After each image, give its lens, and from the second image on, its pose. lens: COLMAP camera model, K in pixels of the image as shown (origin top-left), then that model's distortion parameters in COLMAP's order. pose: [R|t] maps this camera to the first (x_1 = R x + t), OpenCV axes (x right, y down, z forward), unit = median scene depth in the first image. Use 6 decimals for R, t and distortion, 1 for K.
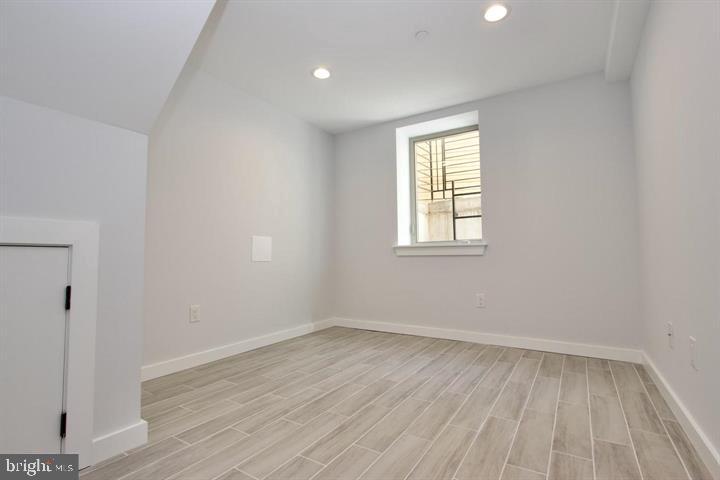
lens RADIAL K [[333.3, 0, 360.0], [0, 333.3, 240.0], [0, 0, 1]] dist [-0.017474, -0.000095]
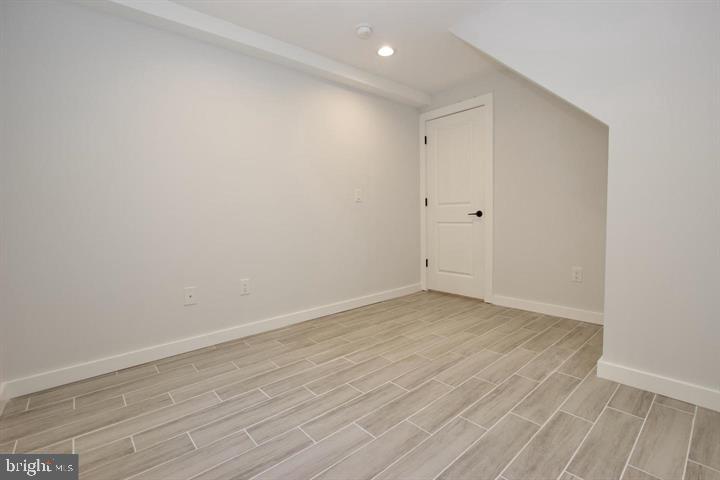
lens RADIAL K [[333.3, 0, 360.0], [0, 333.3, 240.0], [0, 0, 1]] dist [-0.017474, -0.000095]
pose [[-0.958474, 0.008283, 0.285060, -0.111316], [0.014780, 0.999678, 0.020649, 0.037273], [-0.284798, 0.024005, -0.958287, 2.002266]]
